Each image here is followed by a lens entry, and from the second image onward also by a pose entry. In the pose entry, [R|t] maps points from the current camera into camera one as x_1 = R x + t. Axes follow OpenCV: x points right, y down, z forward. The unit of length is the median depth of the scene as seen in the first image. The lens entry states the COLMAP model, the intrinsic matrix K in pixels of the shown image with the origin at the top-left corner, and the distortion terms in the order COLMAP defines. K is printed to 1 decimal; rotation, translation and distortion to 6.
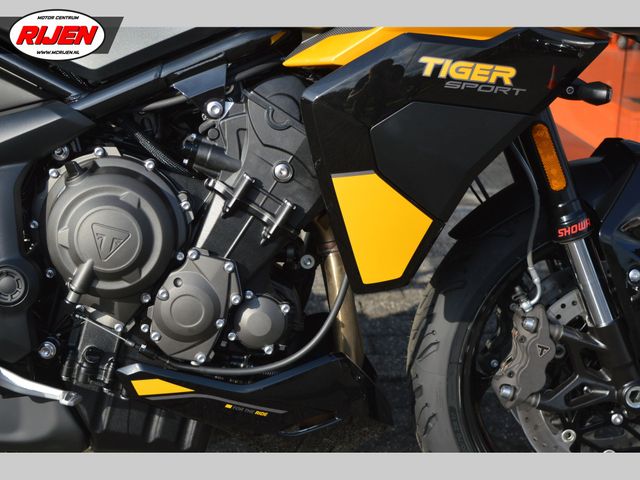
lens RADIAL K [[1166.5, 0, 322.6], [0, 1166.5, 234.9], [0, 0, 1]] dist [0.021775, 0.000000]
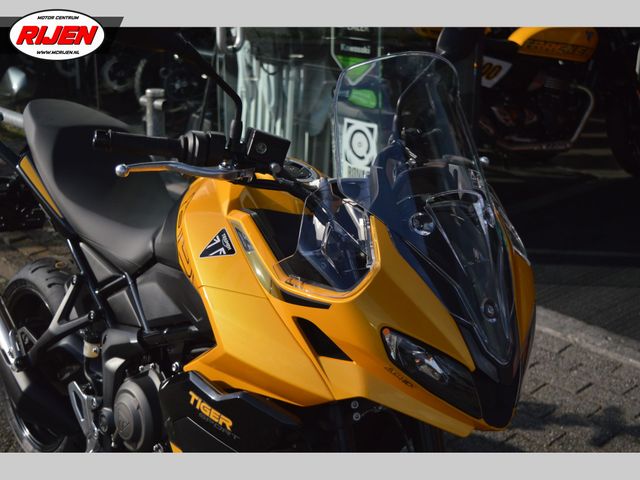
lens RADIAL K [[911.8, 0, 321.4], [0, 911.8, 237.2], [0, 0, 1]] dist [-0.023994, 0.000000]
pose [[0.599540, 0.221847, -0.768984, 0.923834], [-0.198083, 0.972054, 0.125996, -0.467807], [0.775445, 0.076783, 0.626729, 0.358396]]
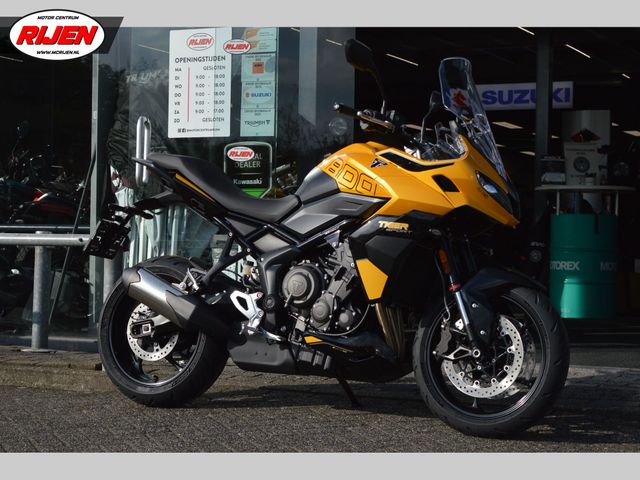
lens RADIAL K [[1411.1, 0, 318.0], [0, 1411.1, 239.6], [0, 0, 1]] dist [0.151271, 0.000000]
pose [[0.854252, -0.029389, -0.519028, 1.736246], [-0.125220, 0.957372, -0.260305, 0.820660], [0.504554, 0.287359, 0.814156, -1.963192]]
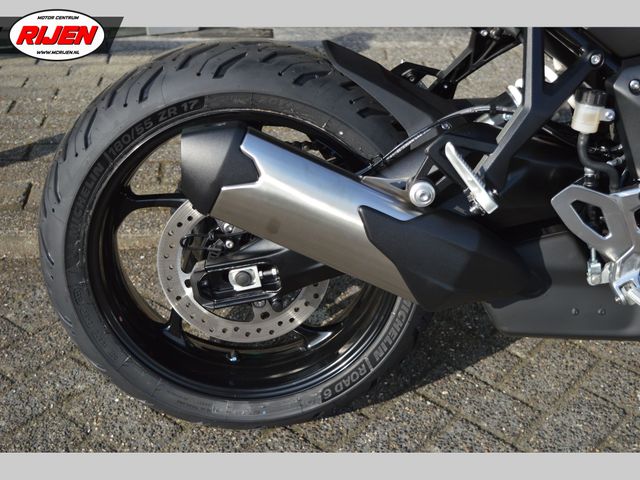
lens RADIAL K [[1043.2, 0, 321.1], [0, 1043.2, 239.9], [0, 0, 1]] dist [-0.015635, 0.000000]
pose [[0.999836, 0.003307, -0.017813, -0.577886], [0.000685, 0.975595, 0.219579, -0.144622], [0.018104, -0.219555, 0.975432, 0.045802]]
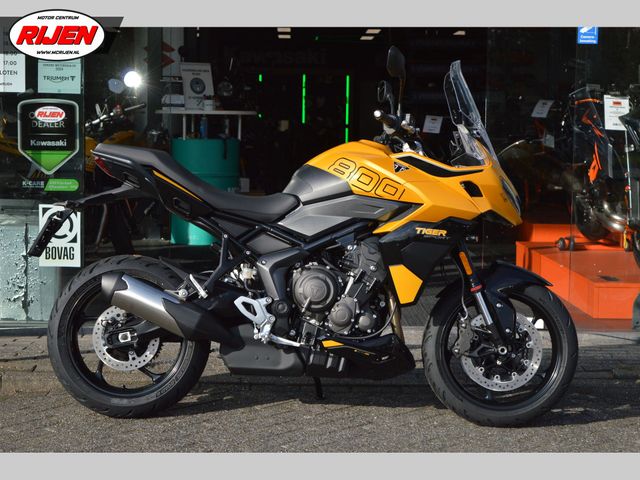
lens RADIAL K [[1521.0, 0, 320.2], [0, 1521.0, 239.6], [0, 0, 1]] dist [0.143189, 0.000000]
pose [[0.997587, -0.020355, -0.066381, 0.089280], [0.006868, 0.980305, -0.197372, 0.634447], [0.069091, 0.196440, 0.978079, -2.797883]]
